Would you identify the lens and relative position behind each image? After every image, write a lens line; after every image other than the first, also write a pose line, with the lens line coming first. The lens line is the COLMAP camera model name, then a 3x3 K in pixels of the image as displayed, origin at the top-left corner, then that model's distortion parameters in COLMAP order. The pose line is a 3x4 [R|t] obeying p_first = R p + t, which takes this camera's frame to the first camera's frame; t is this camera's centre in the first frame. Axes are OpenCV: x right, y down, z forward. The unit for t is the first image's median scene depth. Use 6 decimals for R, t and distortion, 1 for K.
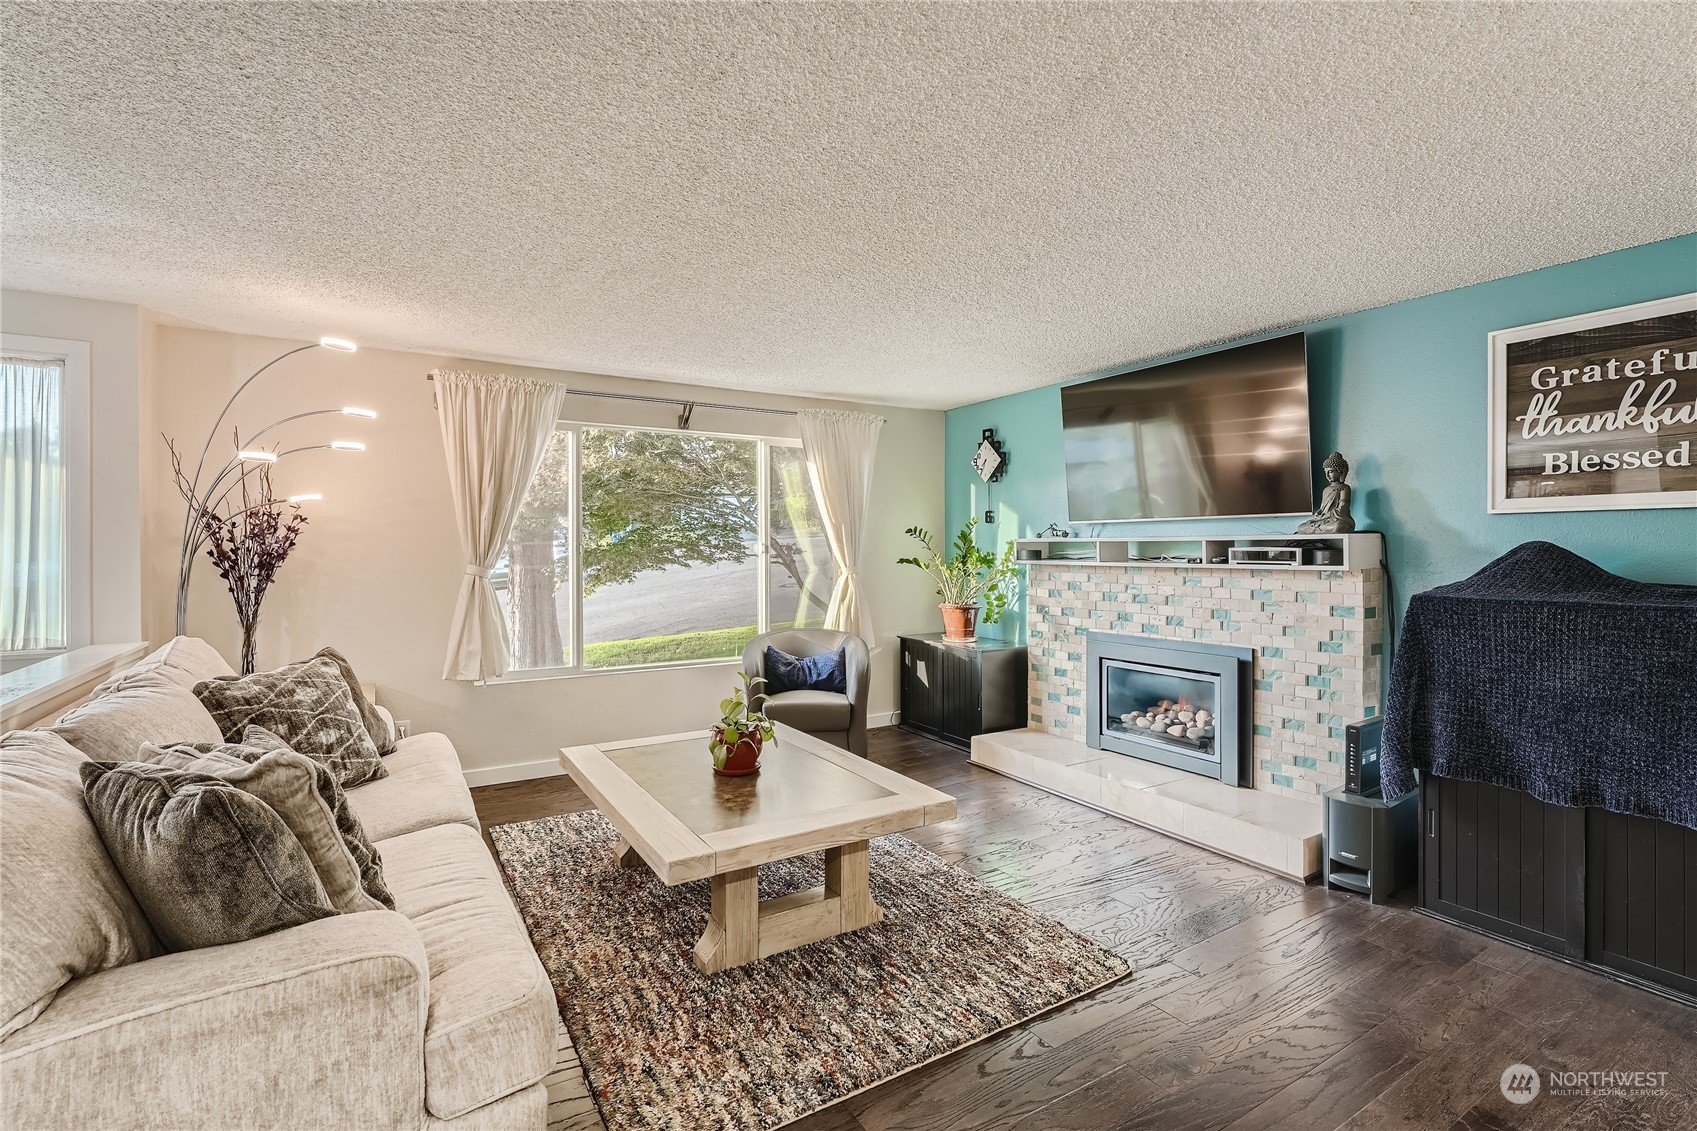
lens RADIAL K [[786.2, 0, 837.9], [0, 786.2, 559.0], [0, 0, 1]] dist [-0.005622, 0.000331]
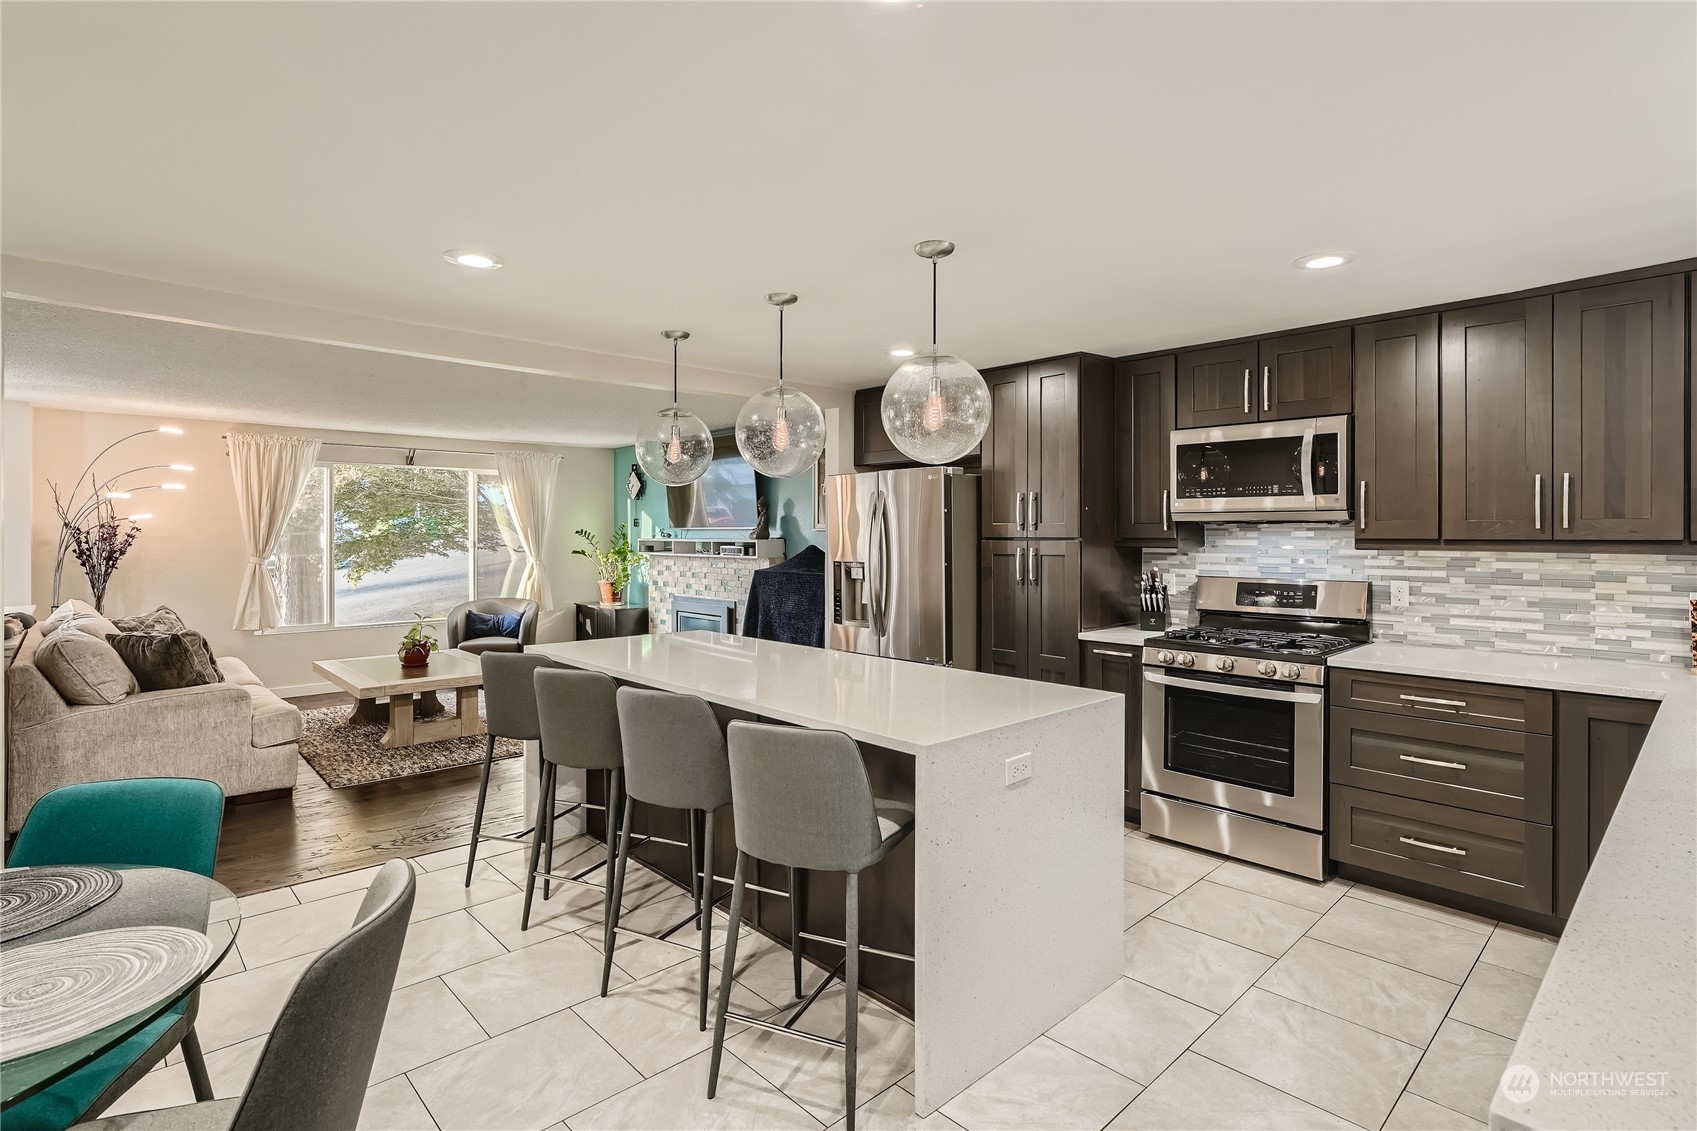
lens RADIAL K [[825.9, 0, 842.4], [0, 825.9, 536.3], [0, 0, 1]] dist [-0.003923, 0.001936]
pose [[0.978369, 0.000934, 0.206863, 0.321216], [0.000825, 0.999964, -0.008415, -0.017784], [-0.206864, 0.008403, 0.978334, -0.798579]]
